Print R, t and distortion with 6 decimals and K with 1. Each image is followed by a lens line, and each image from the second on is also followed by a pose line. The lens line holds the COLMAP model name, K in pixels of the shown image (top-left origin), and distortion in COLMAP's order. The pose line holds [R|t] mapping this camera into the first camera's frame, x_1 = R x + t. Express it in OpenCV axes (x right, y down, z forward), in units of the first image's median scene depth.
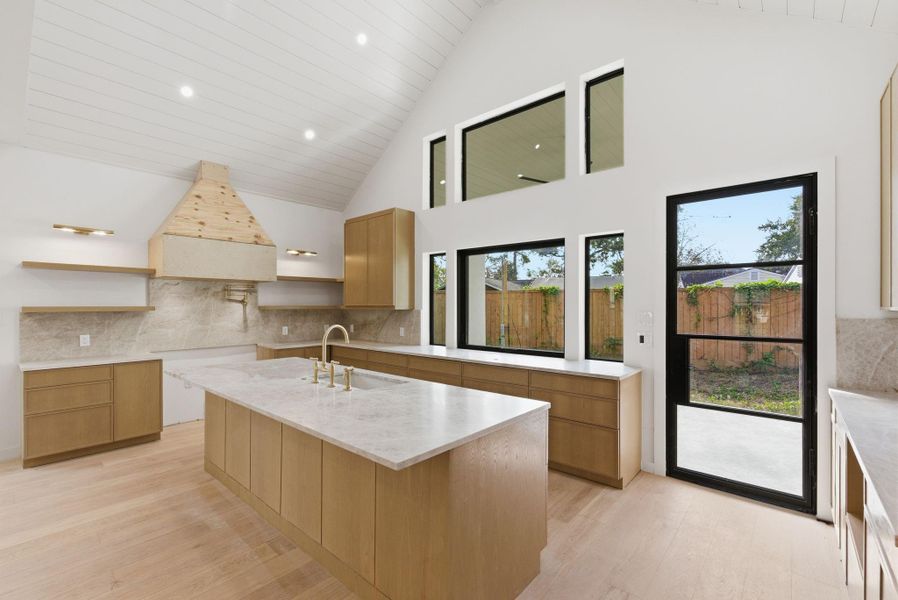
lens RADIAL K [[391.7, 0, 440.5], [0, 391.7, 303.9], [0, 0, 1]] dist [0.010530, 0.000956]
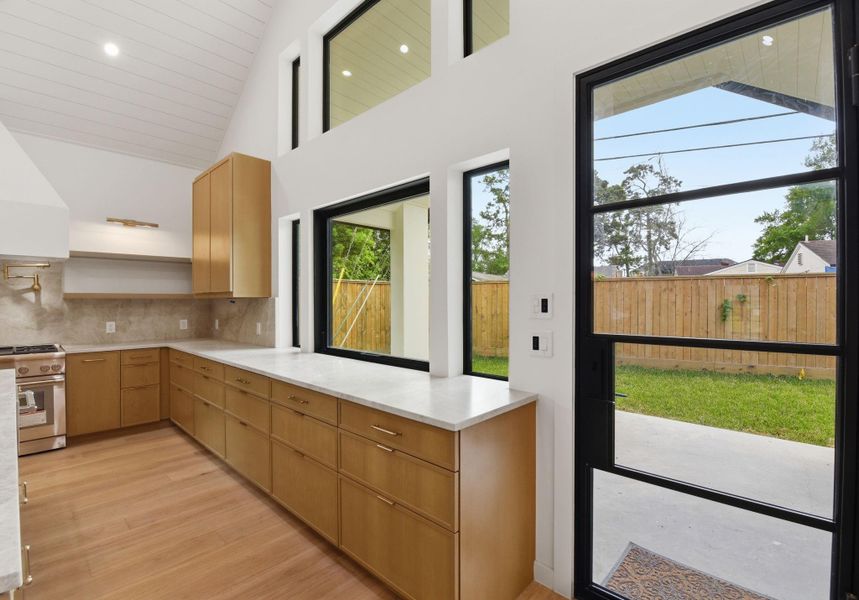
lens RADIAL K [[390.8, 0, 437.7], [0, 390.8, 300.6], [0, 0, 1]] dist [-0.002827, -0.000807]
pose [[0.999984, -0.001916, -0.005405, 0.257946], [0.001927, 0.999996, 0.002153, 0.019864], [0.005401, -0.002164, 0.999983, 0.308666]]
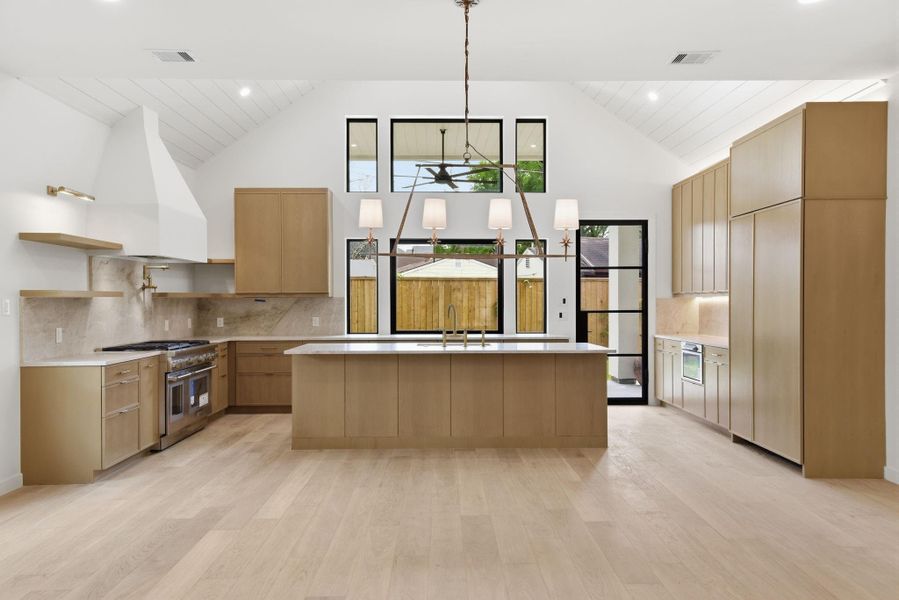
lens RADIAL K [[687.9, 0, 449.6], [0, 687.9, 301.5], [0, 0, 1]] dist [-0.011262, 0.003201]
pose [[0.738819, -0.004929, 0.673886, -1.019039], [0.001369, 0.999982, 0.005813, 0.016892], [-0.673902, -0.003373, 0.738813, -0.404034]]
